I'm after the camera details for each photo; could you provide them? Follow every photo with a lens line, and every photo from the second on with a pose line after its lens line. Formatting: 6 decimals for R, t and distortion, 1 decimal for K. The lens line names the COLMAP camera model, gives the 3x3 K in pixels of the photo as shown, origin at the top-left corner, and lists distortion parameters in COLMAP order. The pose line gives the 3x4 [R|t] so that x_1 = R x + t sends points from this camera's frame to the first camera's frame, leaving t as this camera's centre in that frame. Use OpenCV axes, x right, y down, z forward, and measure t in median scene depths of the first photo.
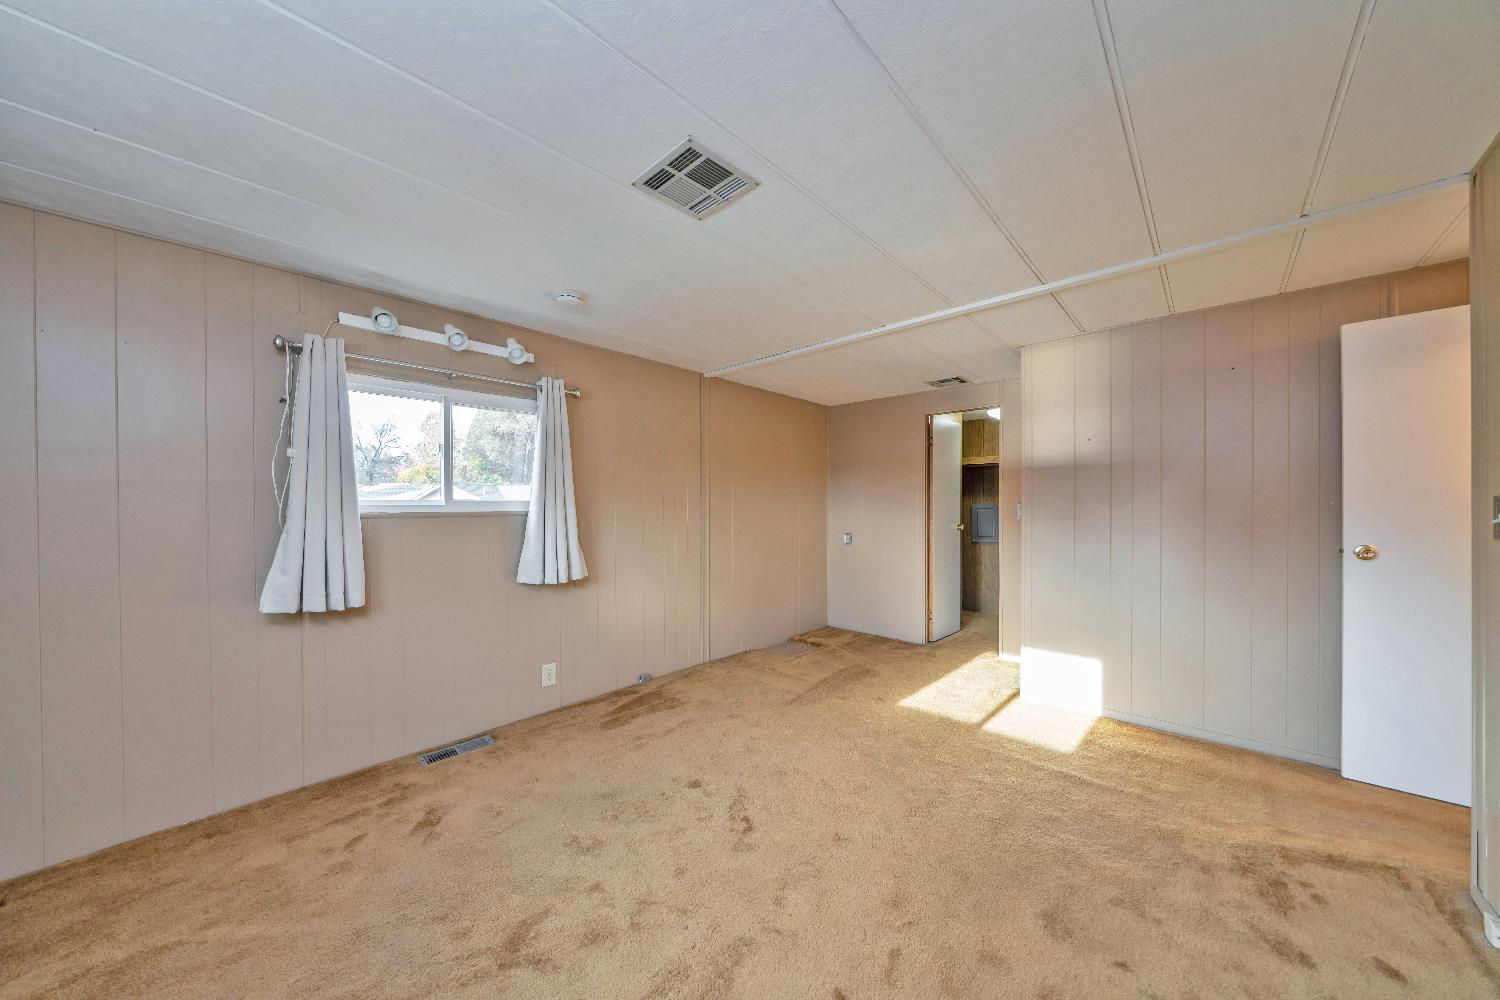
lens RADIAL K [[513.3, 0, 738.3], [0, 513.3, 507.0], [0, 0, 1]] dist [-0.000496, -0.000020]
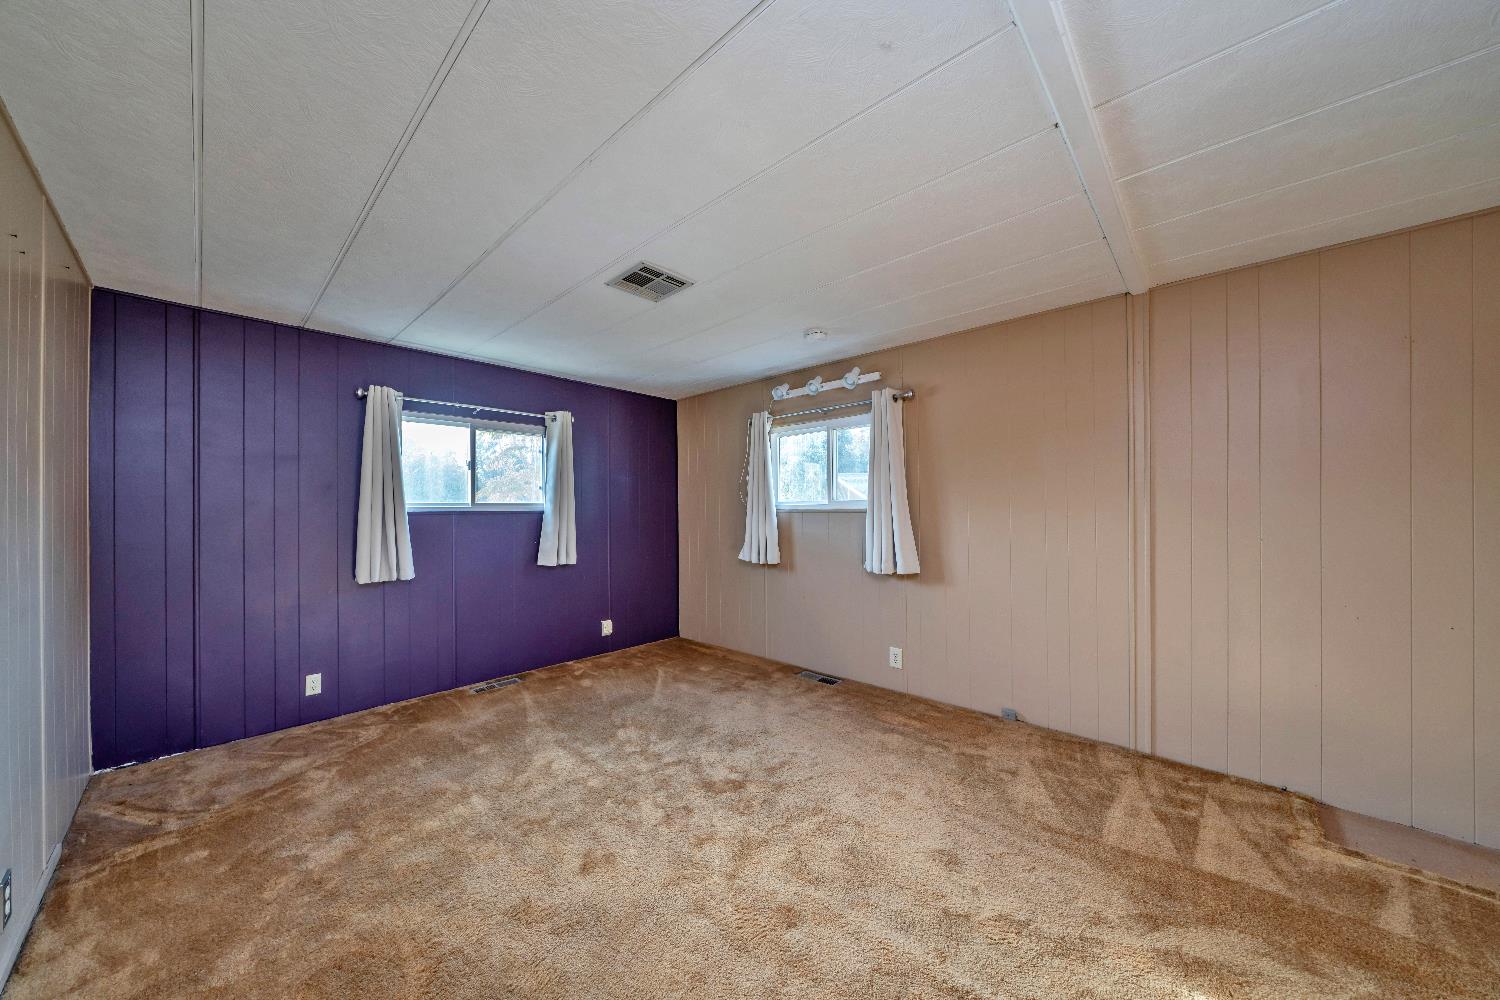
lens RADIAL K [[513.3, 0, 738.3], [0, 513.3, 507.0], [0, 0, 1]] dist [-0.000496, -0.000020]
pose [[-0.008200, 0.001880, -0.999965, 0.760256], [0.012576, 0.999919, 0.001777, -0.001505], [0.999887, -0.012561, -0.008223, 0.701300]]
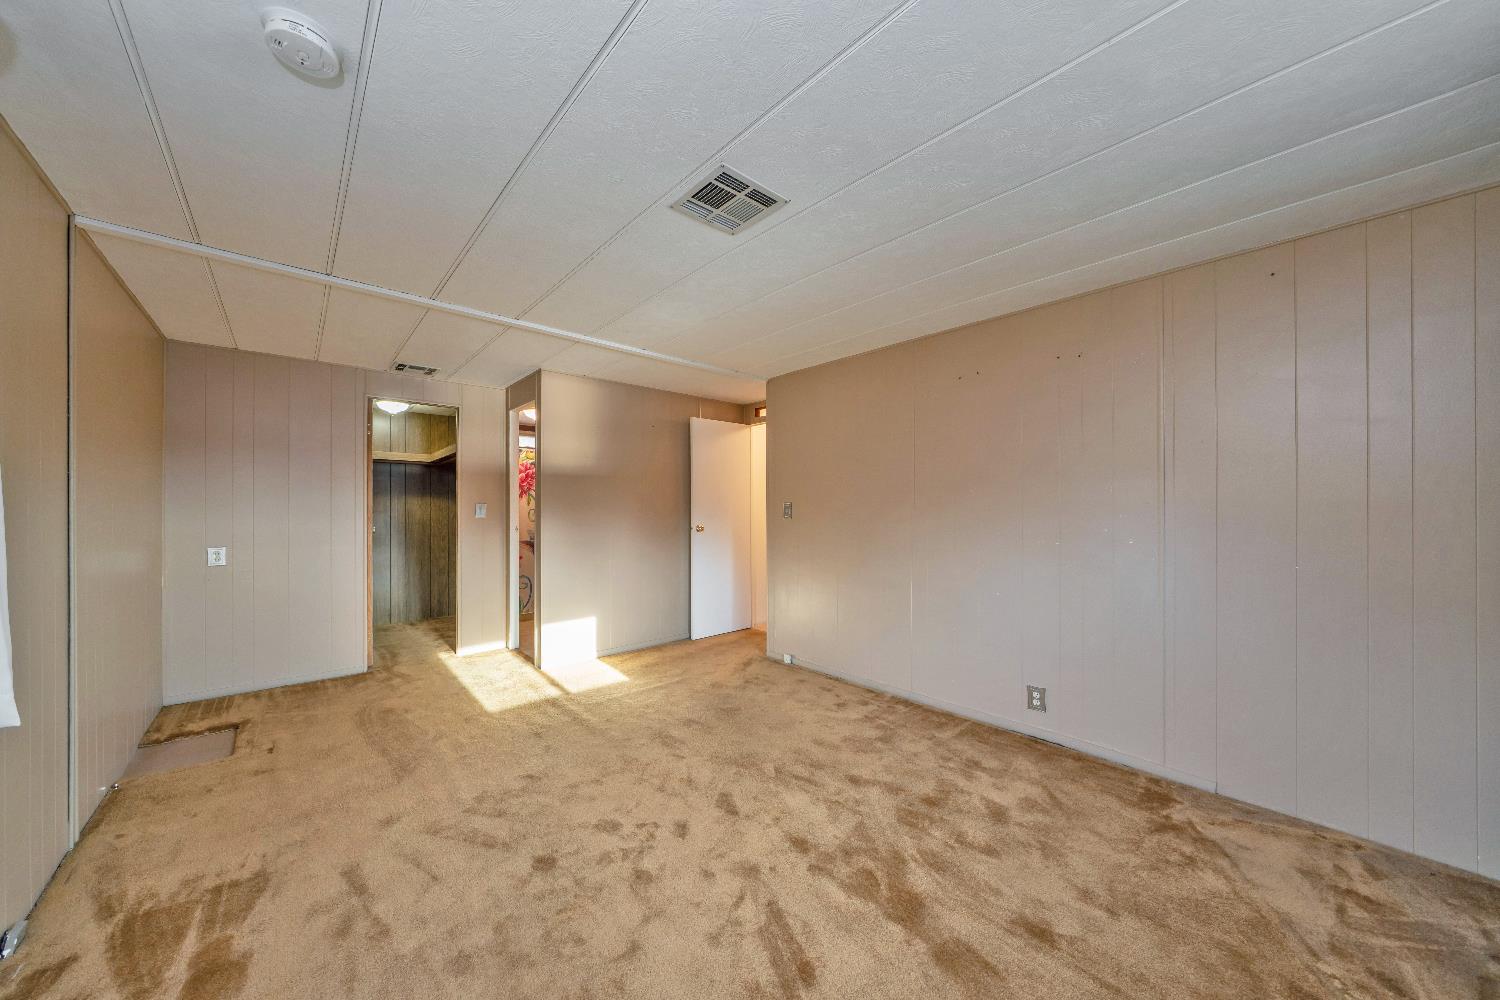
lens RADIAL K [[513.3, 0, 738.3], [0, 513.3, 507.0], [0, 0, 1]] dist [-0.000496, -0.000020]
pose [[0.088167, 0.001063, 0.996105, -0.634576], [0.002035, 0.999997, -0.001248, 0.003481], [-0.996104, 0.002137, 0.088164, 0.491743]]
